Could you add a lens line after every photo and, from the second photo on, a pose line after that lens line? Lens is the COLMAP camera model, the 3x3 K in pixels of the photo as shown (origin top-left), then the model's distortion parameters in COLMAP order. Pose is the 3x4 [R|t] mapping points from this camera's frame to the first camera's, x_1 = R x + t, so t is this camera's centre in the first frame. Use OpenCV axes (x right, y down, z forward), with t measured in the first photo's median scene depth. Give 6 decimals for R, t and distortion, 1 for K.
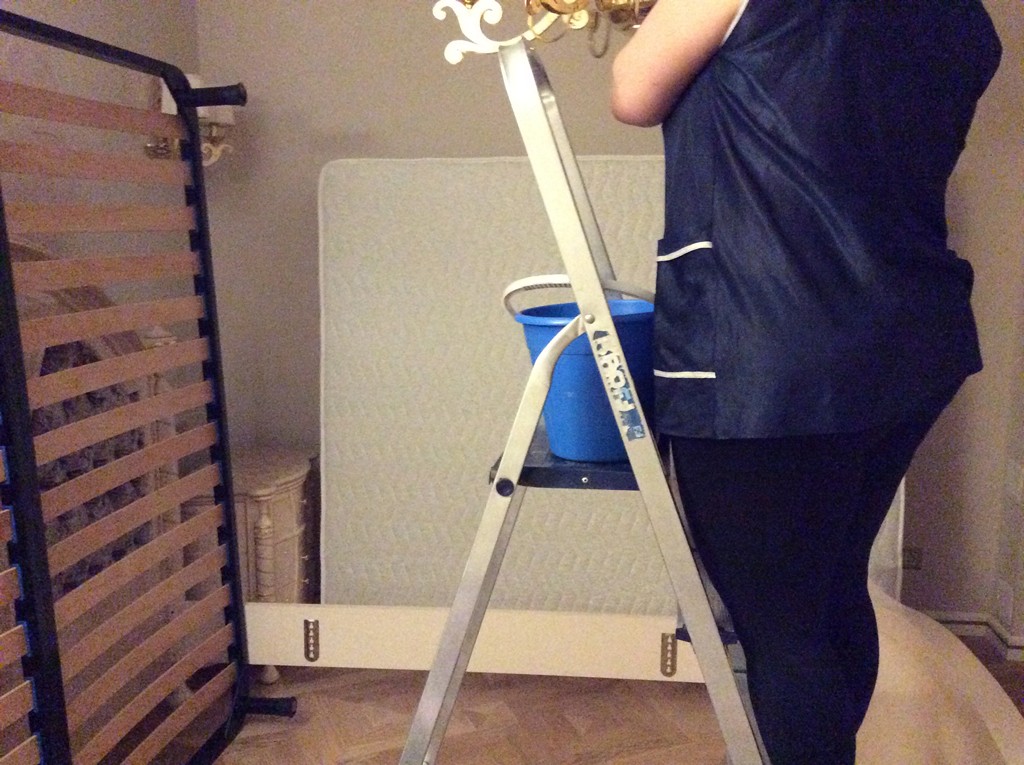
lens RADIAL K [[945.5, 0, 506.2], [0, 945.5, 366.5], [0, 0, 1]] dist [0.028536, 0.000000]
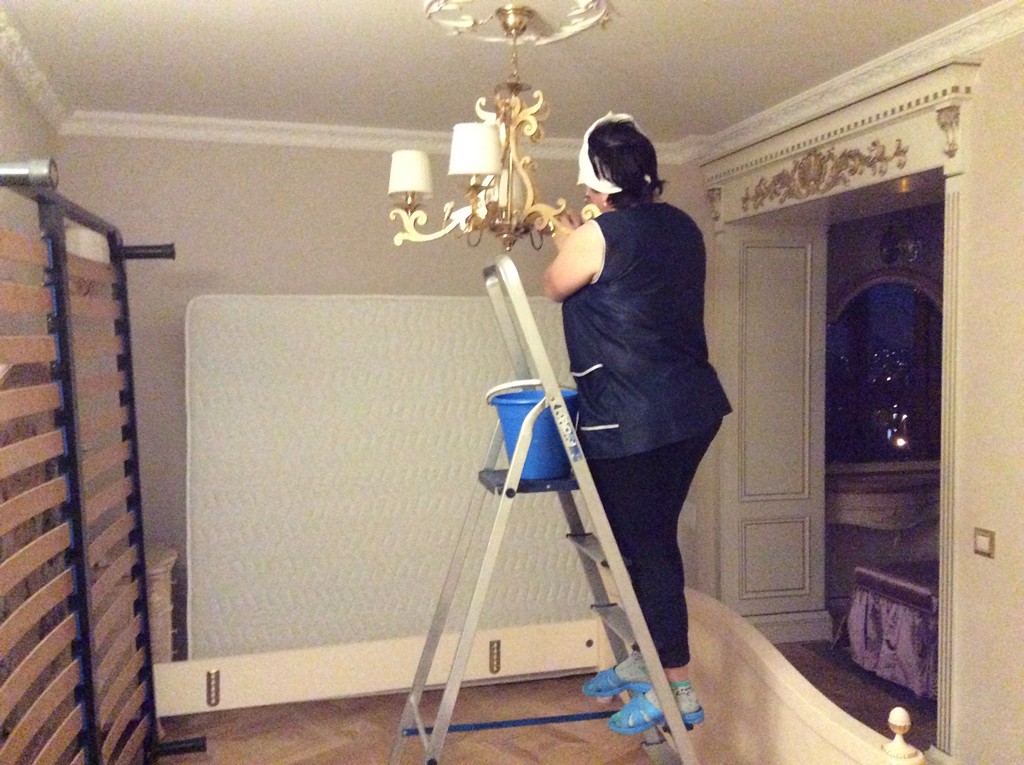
lens RADIAL K [[945.5, 0, 512.2], [0, 945.5, 382.2], [0, 0, 1]] dist [0.028536, 0.000000]
pose [[0.930144, -0.027653, 0.366151, -0.287167], [0.065114, 0.993778, -0.090358, 0.035086], [-0.361375, 0.107888, 0.926158, -0.307019]]
